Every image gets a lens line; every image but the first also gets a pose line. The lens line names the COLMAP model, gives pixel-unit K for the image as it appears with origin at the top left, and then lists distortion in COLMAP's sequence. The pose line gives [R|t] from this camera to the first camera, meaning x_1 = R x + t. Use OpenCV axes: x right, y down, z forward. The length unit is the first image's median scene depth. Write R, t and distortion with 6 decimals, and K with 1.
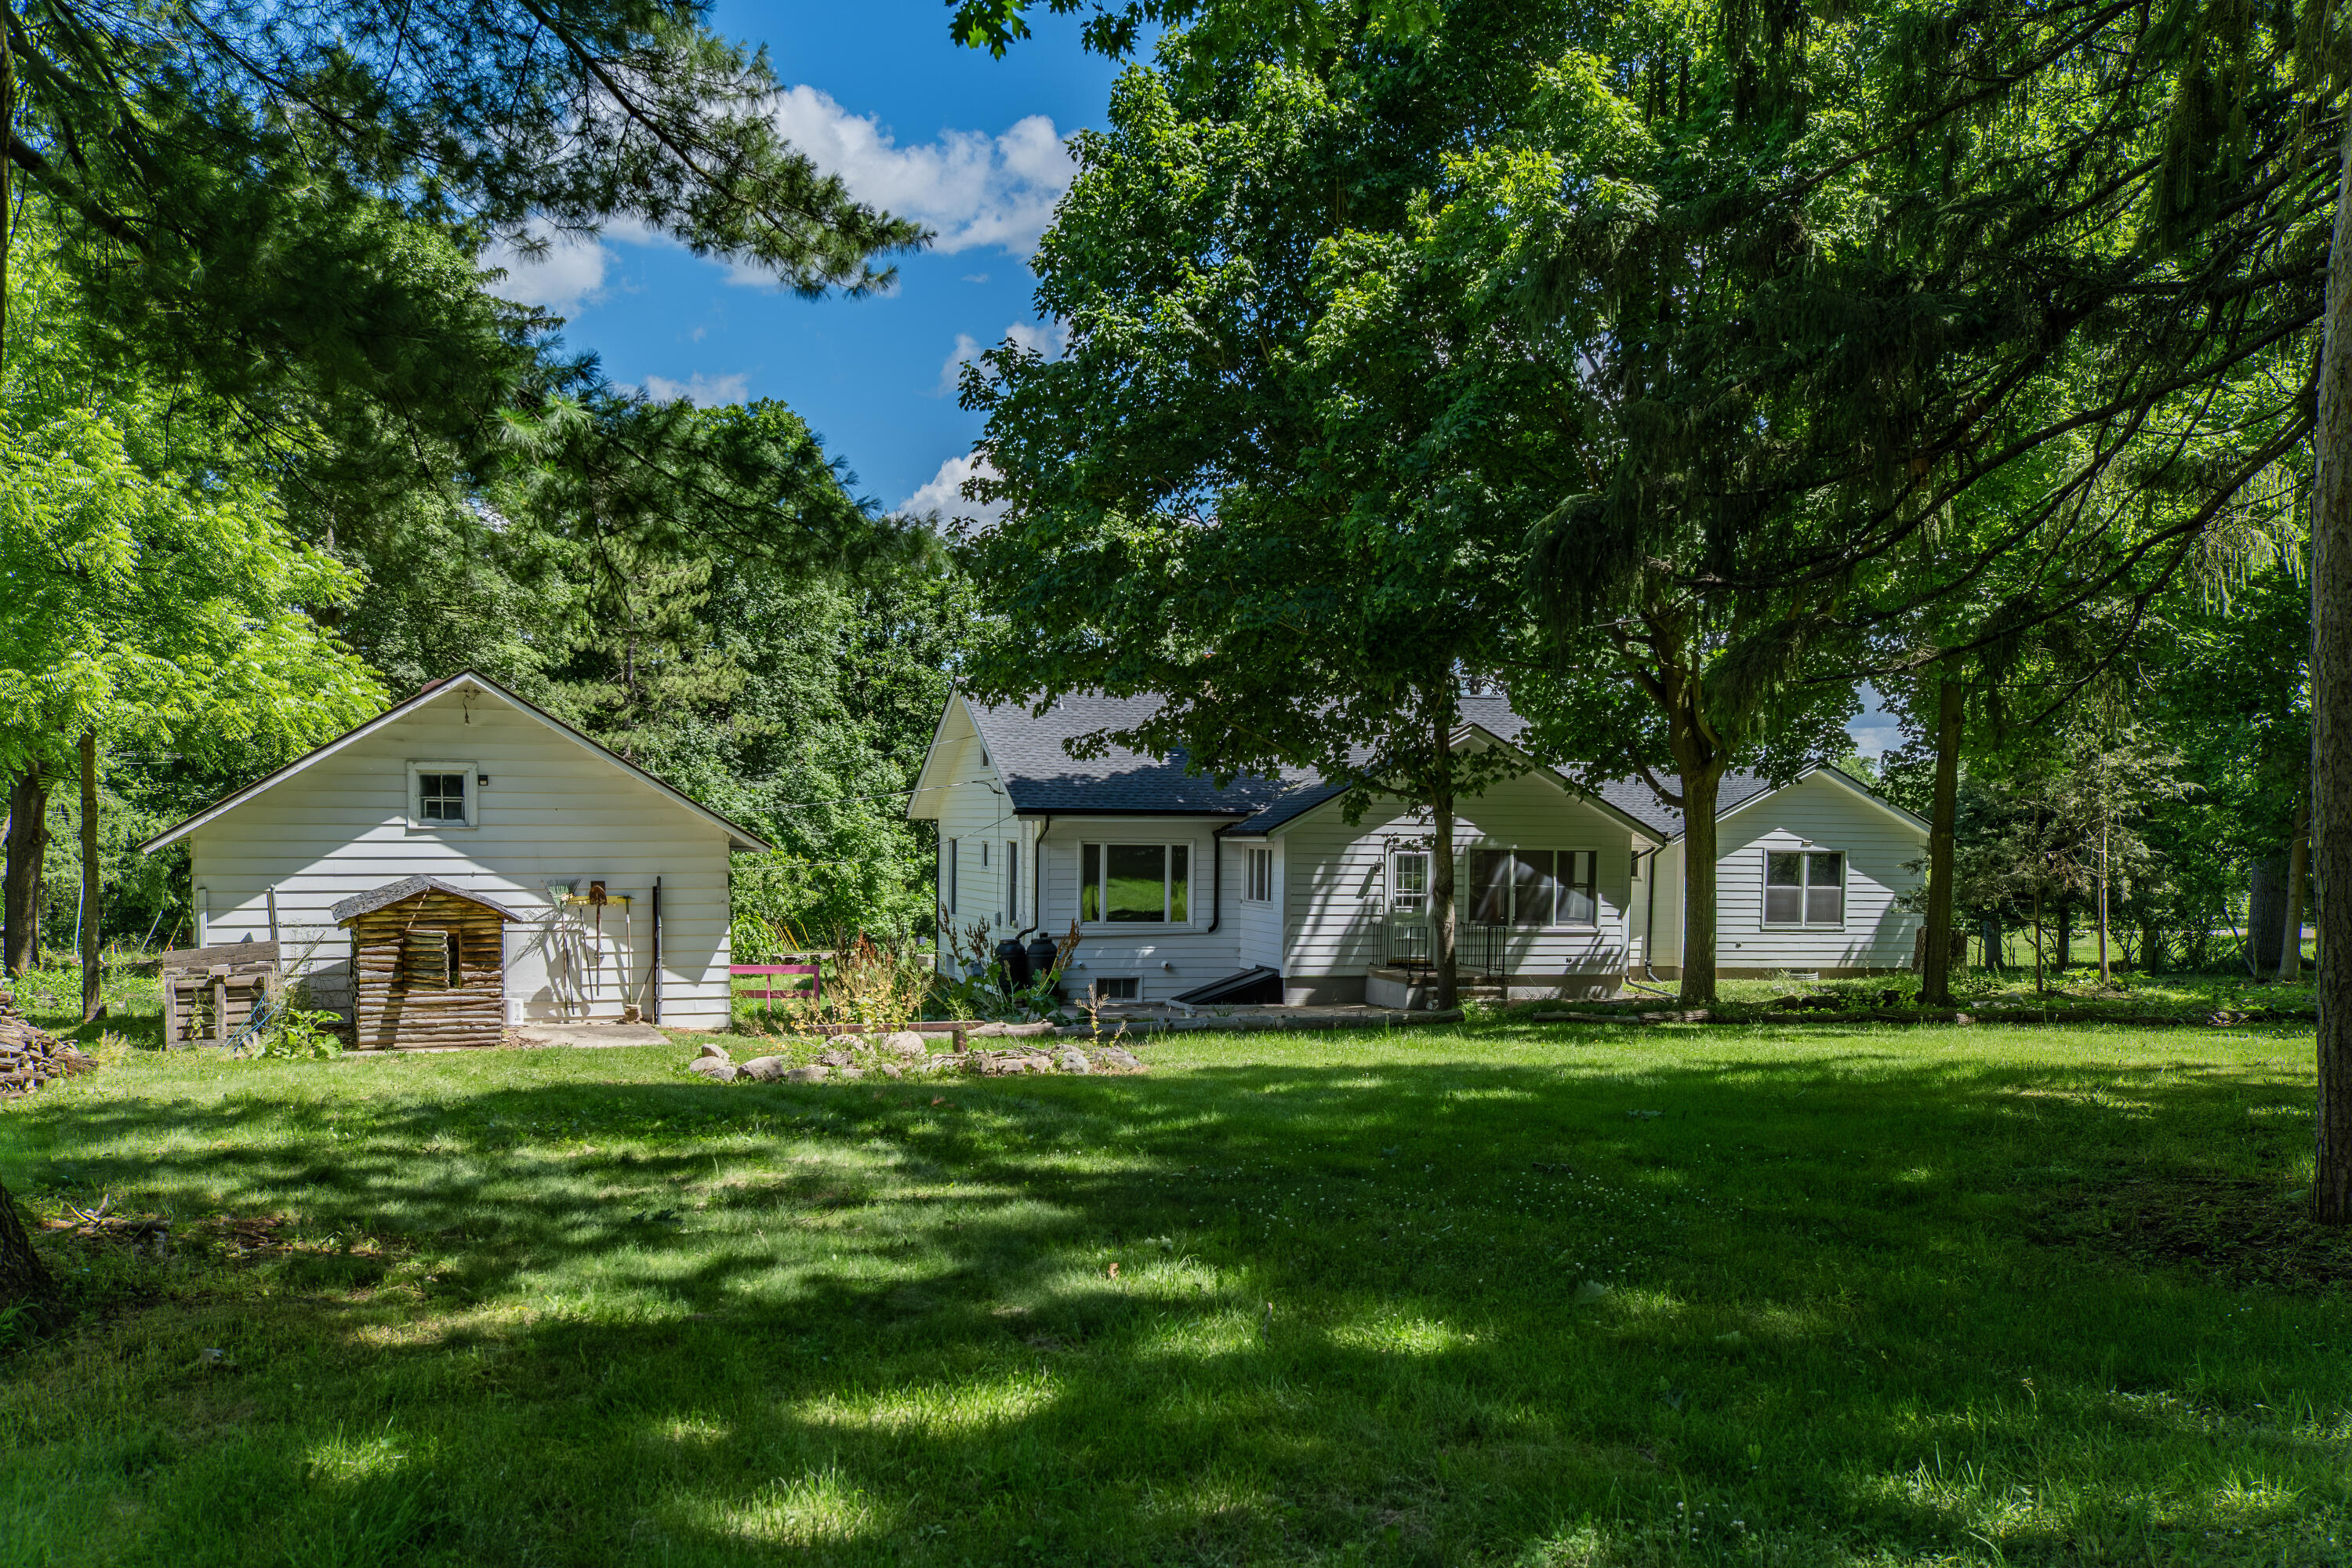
lens RADIAL K [[2114.9, 0, 1178.6], [0, 2114.9, 846.0], [0, 0, 1]] dist [0.065767, 0.004014]
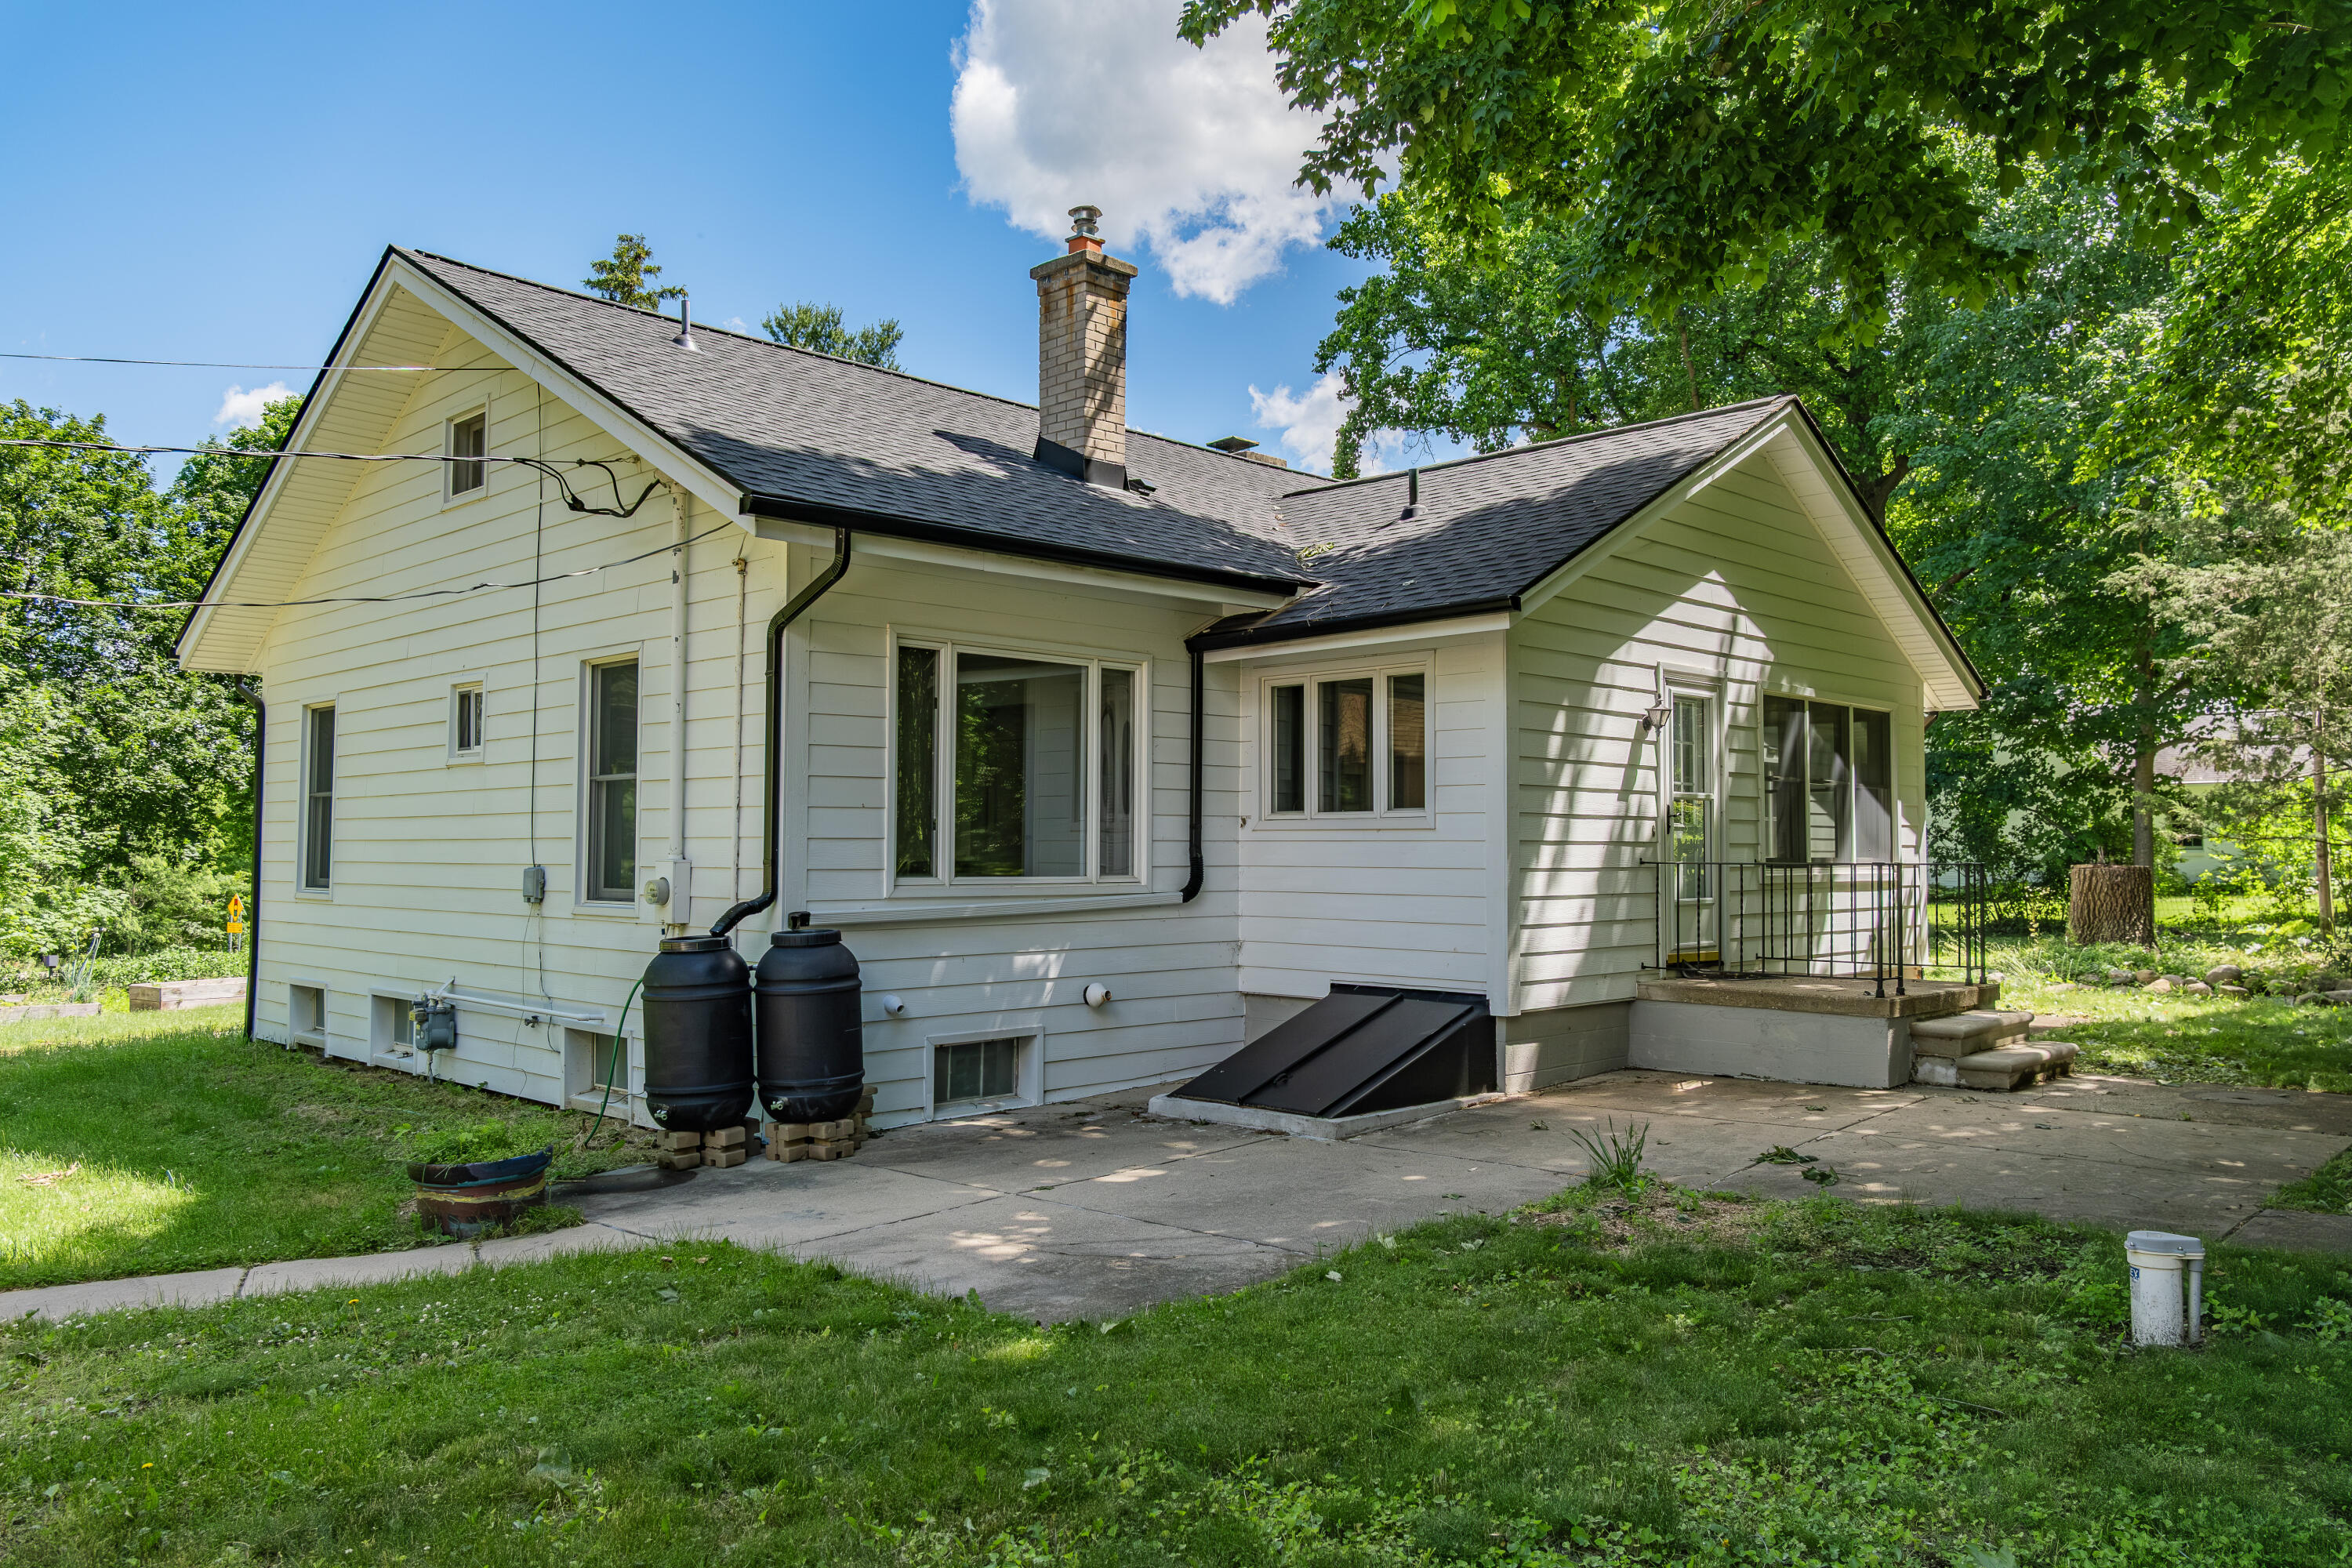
lens RADIAL K [[1727.8, 0, 1170.1], [0, 1727.8, 734.2], [0, 0, 1]] dist [-0.058179, 0.000599]
pose [[0.877784, 0.023608, 0.478474, -0.136311], [0.014530, 0.997013, -0.075849, 0.034709], [-0.478835, 0.073531, 0.874820, 0.744985]]
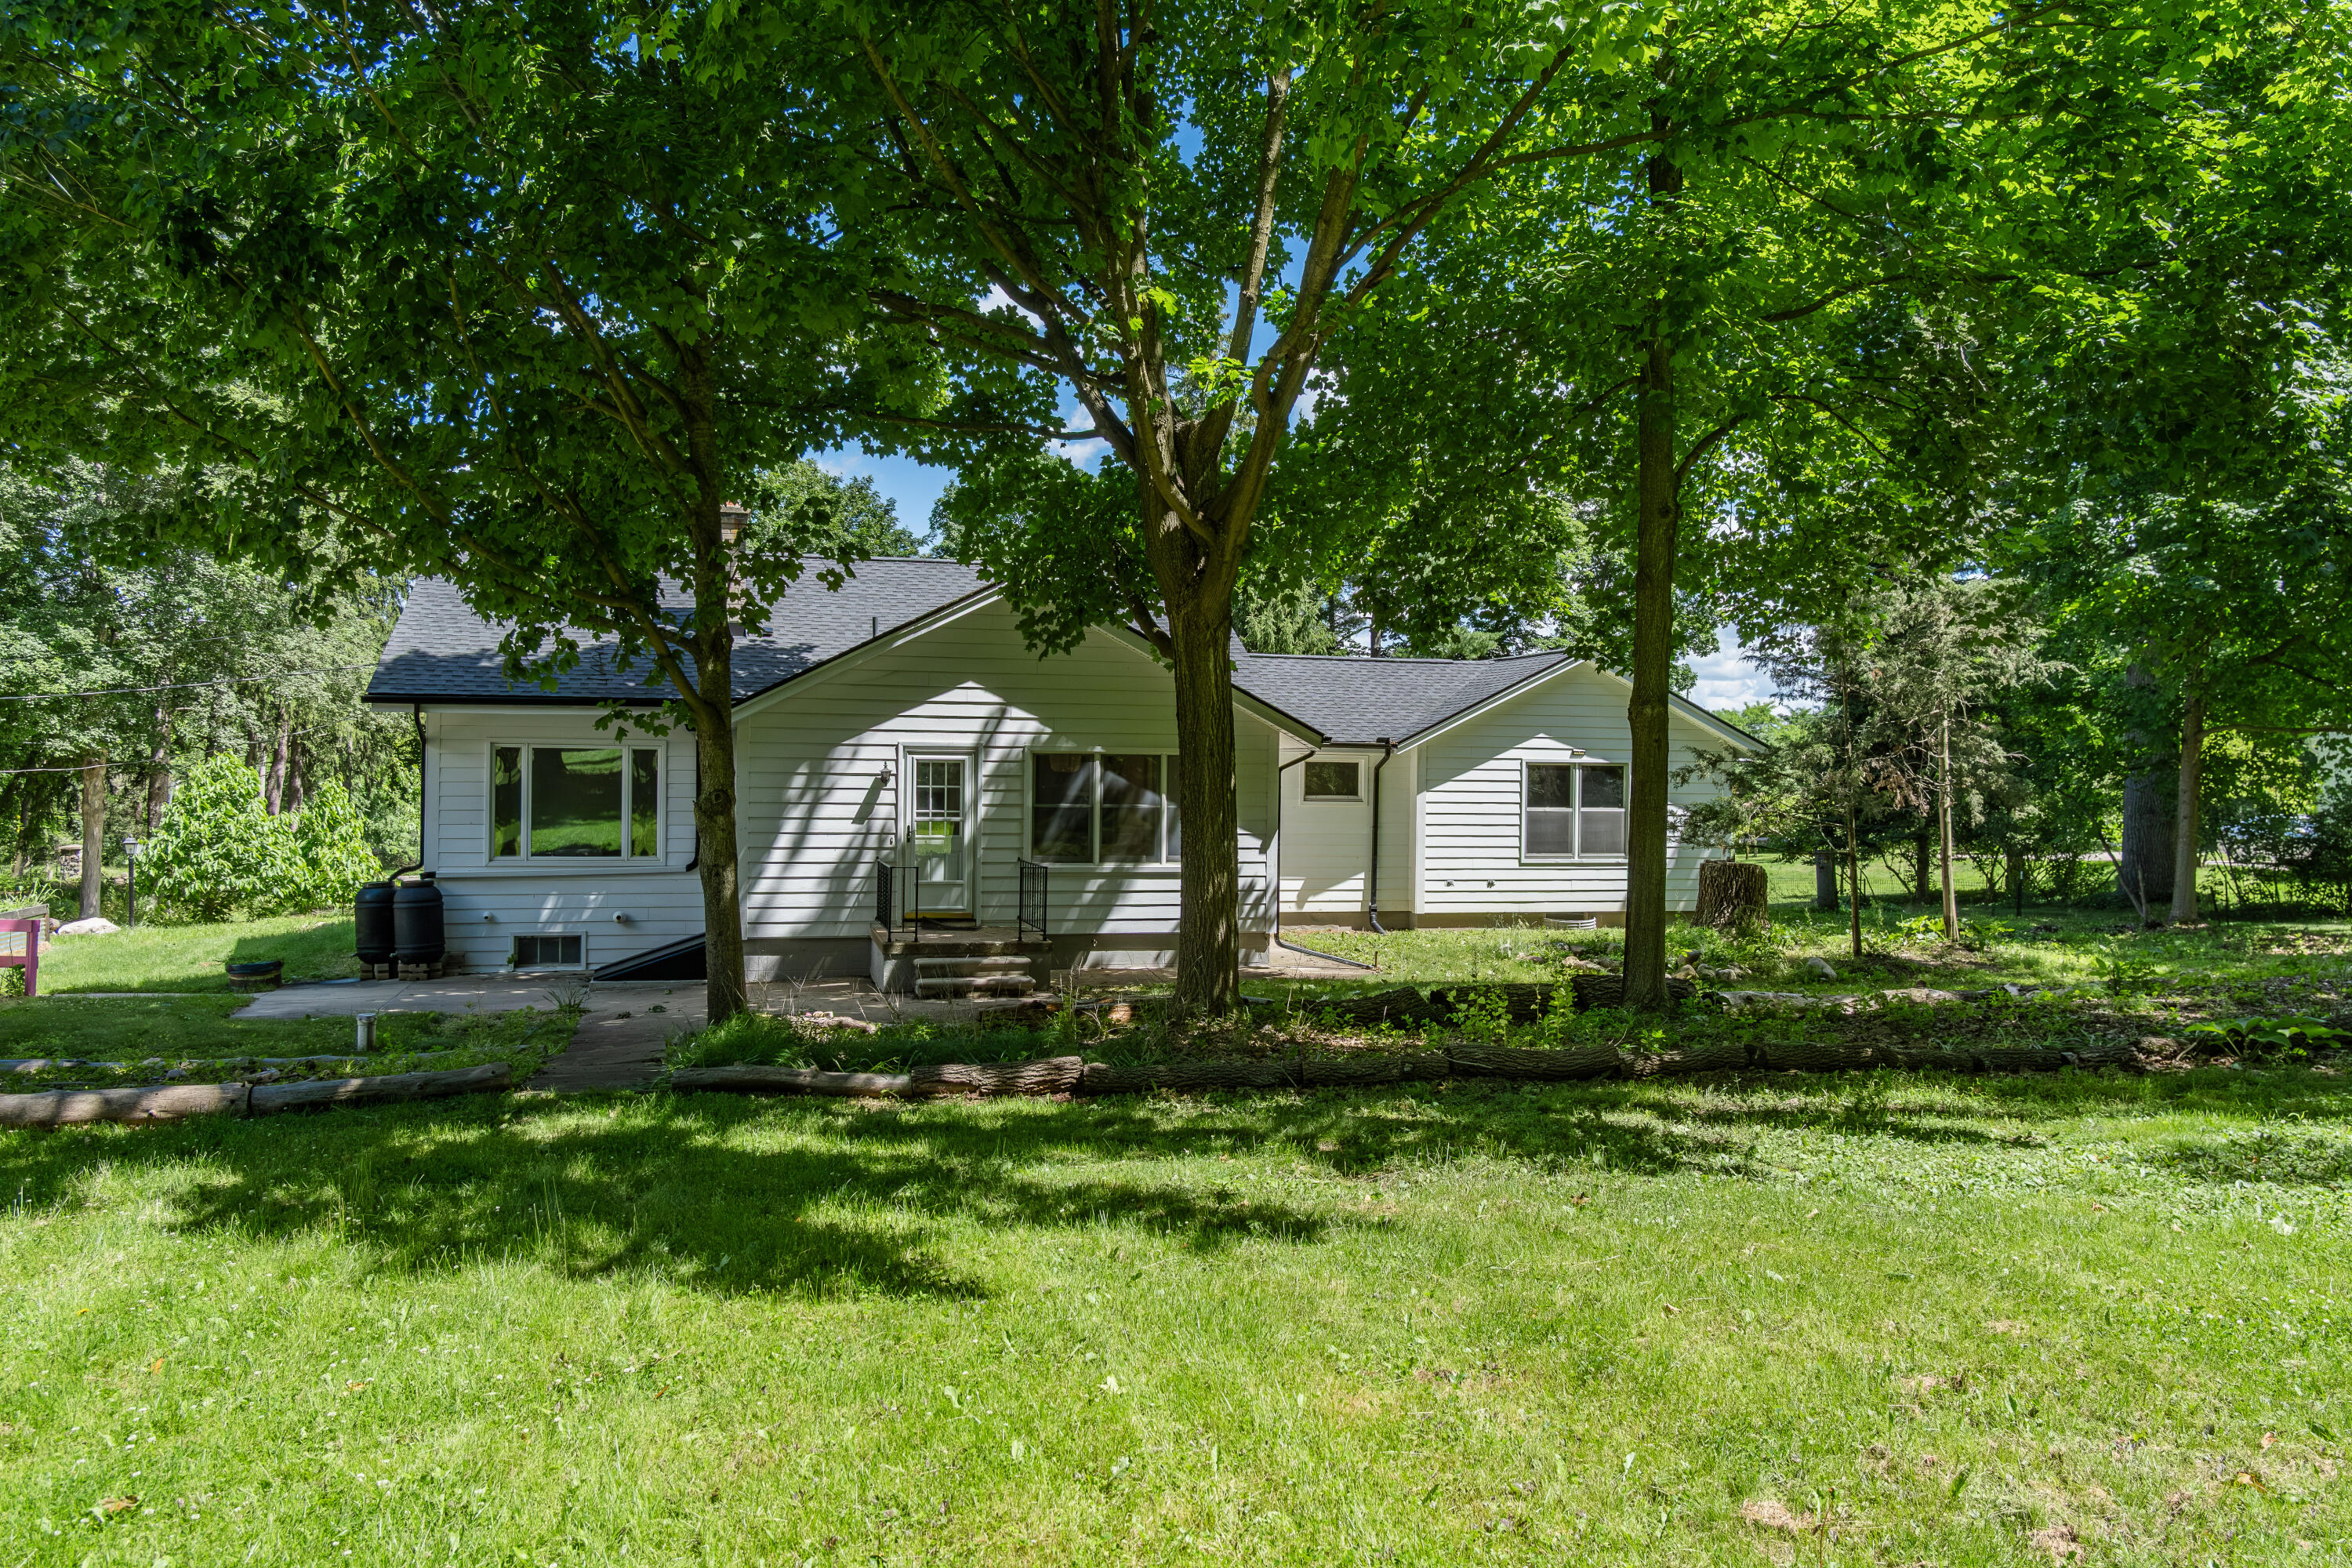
lens RADIAL K [[1642.5, 0, 1183.4], [0, 1642.5, 659.1], [0, 0, 1]] dist [-0.027893, 0.000632]
pose [[0.998996, -0.005413, -0.044472, 0.210536], [0.001977, 0.997033, -0.076952, 0.012496], [0.044757, 0.076786, 0.996043, 0.459840]]
